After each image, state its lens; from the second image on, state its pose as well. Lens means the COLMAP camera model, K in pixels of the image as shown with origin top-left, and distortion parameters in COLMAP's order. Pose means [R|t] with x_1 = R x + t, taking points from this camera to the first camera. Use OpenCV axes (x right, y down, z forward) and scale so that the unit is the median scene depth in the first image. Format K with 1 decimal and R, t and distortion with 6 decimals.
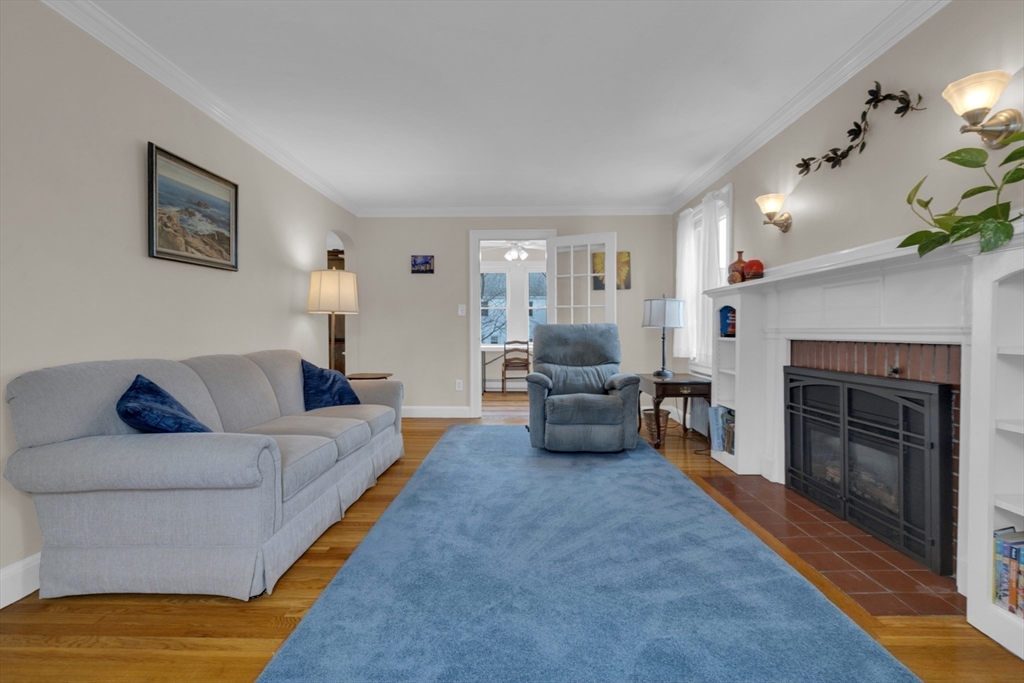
lens RADIAL K [[476.8, 0, 511.4], [0, 476.8, 337.7], [0, 0, 1]] dist [-0.006168, 0.004175]
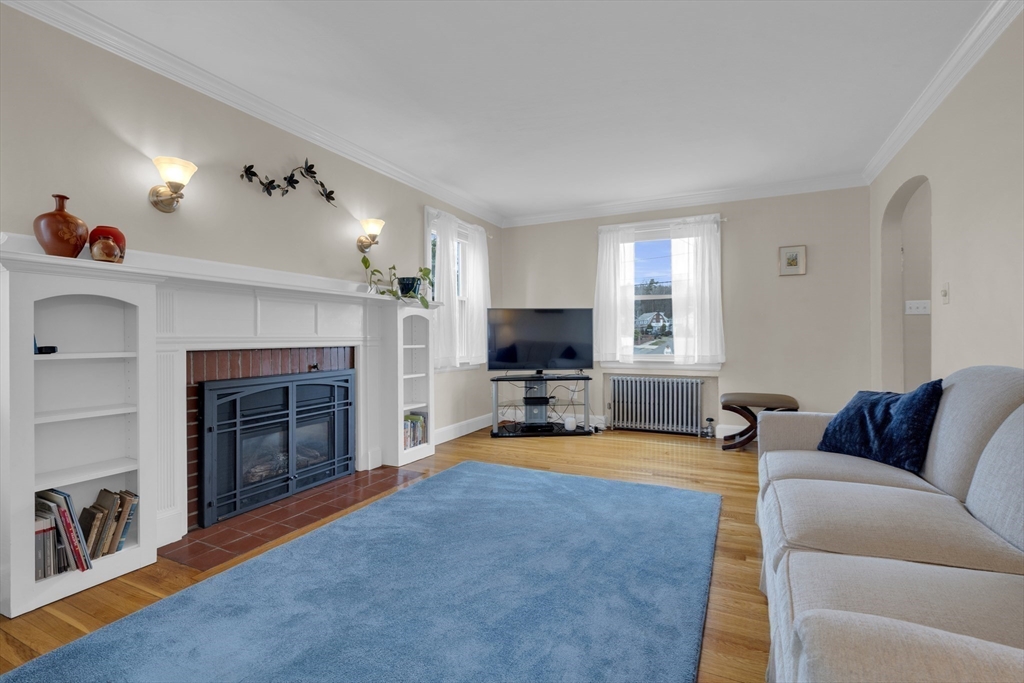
lens RADIAL K [[476.8, 0, 507.5], [0, 476.8, 336.3], [0, 0, 1]] dist [-0.006168, 0.004175]
pose [[-0.906624, 0.005752, 0.421899, -0.254536], [0.010490, 0.999905, 0.008908, -0.022315], [-0.421808, 0.012502, -0.906599, 1.501624]]
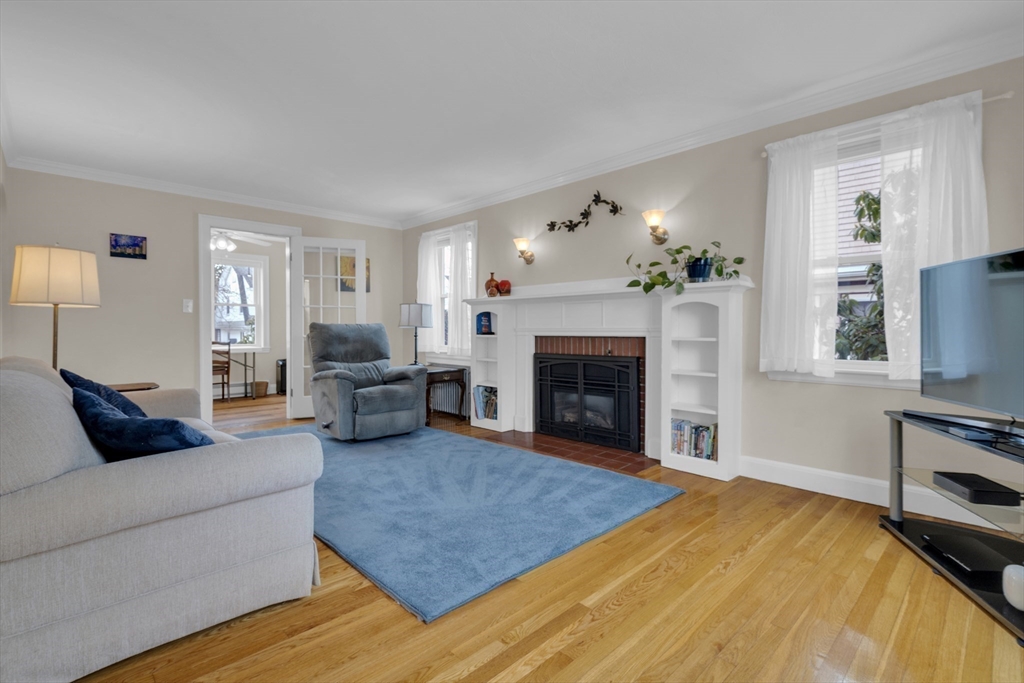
lens RADIAL K [[476.8, 0, 513.8], [0, 476.8, 334.5], [0, 0, 1]] dist [-0.006168, 0.004175]
pose [[0.700627, -0.007328, 0.713490, -0.546476], [0.010941, 0.999940, -0.000474, -0.000062], [-0.713444, 0.008138, 0.700665, -0.018118]]
